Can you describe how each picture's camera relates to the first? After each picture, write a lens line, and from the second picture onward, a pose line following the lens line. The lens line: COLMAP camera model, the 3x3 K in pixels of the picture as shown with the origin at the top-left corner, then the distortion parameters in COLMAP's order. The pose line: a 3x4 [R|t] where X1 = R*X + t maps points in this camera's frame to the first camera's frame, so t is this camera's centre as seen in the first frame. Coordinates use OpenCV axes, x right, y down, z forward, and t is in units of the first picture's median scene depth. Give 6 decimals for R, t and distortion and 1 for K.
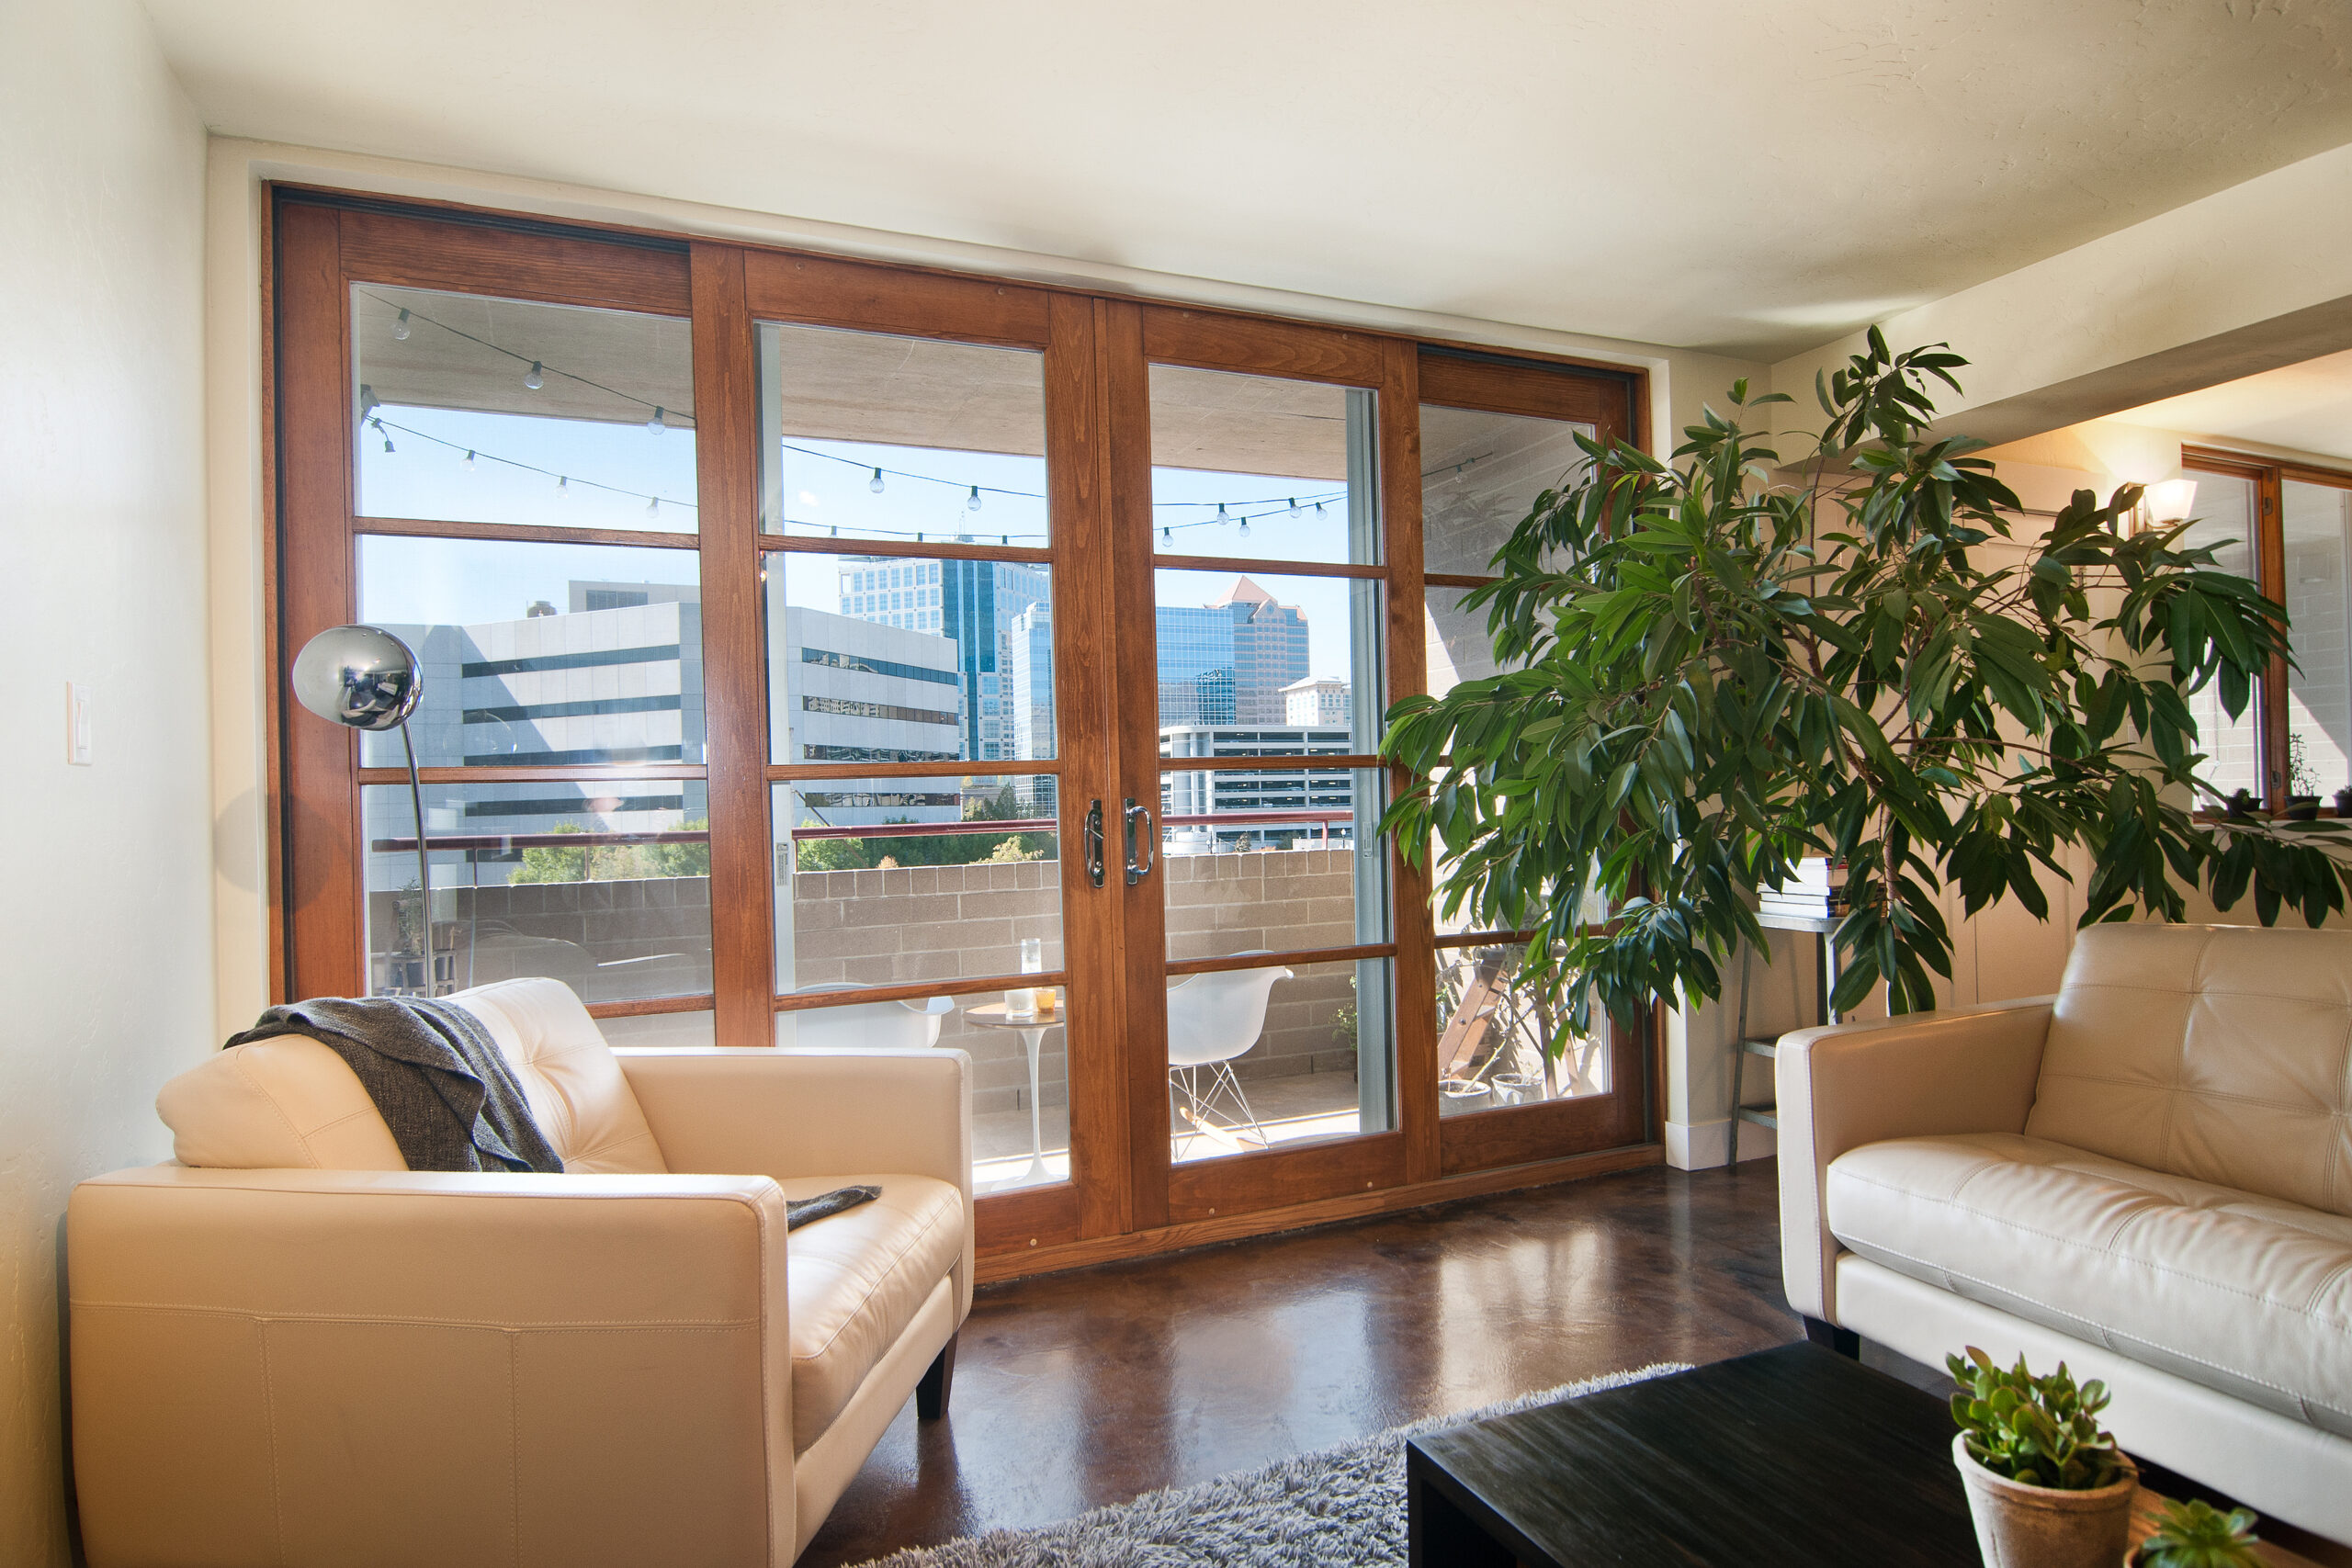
lens RADIAL K [[1299.5, 0, 1177.4], [0, 1299.5, 800.5], [0, 0, 1]] dist [0.000755, -0.000122]
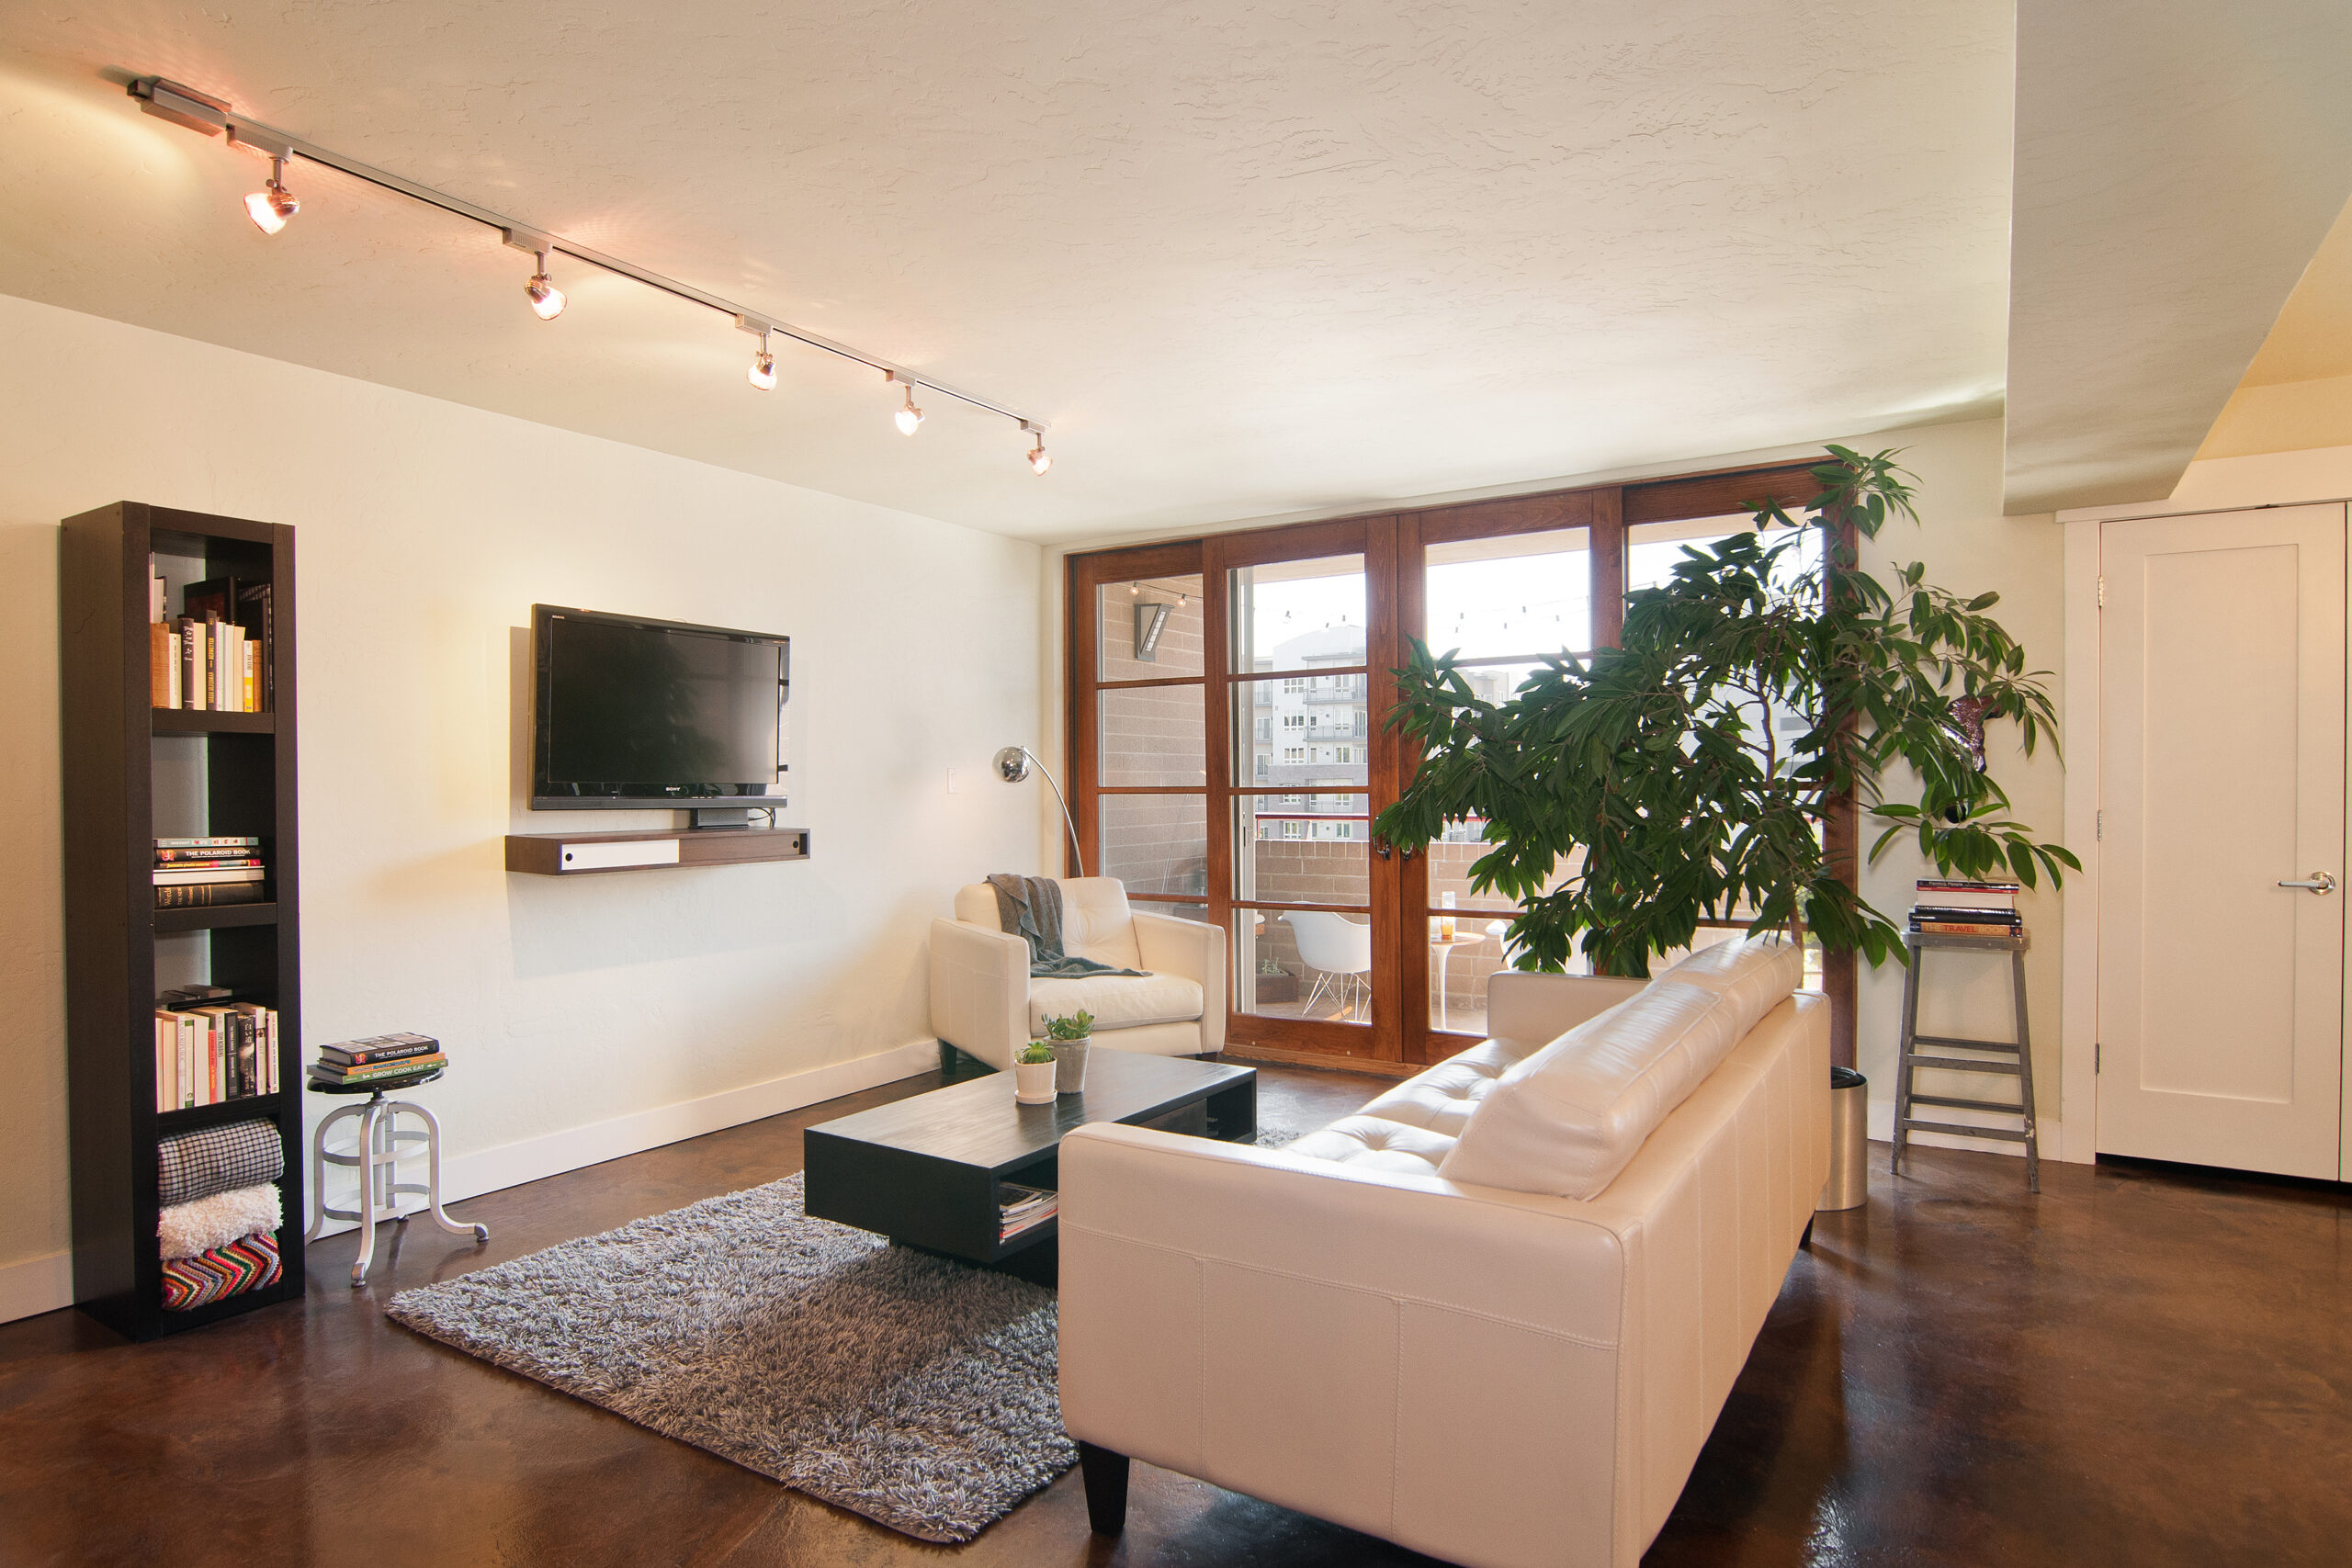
lens RADIAL K [[1299.5, 0, 1177.4], [0, 1299.5, 800.5], [0, 0, 1]] dist [0.000755, -0.000122]
pose [[0.573215, 0.032004, -0.818780, 1.188589], [-0.000105, 0.999240, 0.038984, -0.079510], [0.819405, -0.022261, 0.572783, -0.214349]]
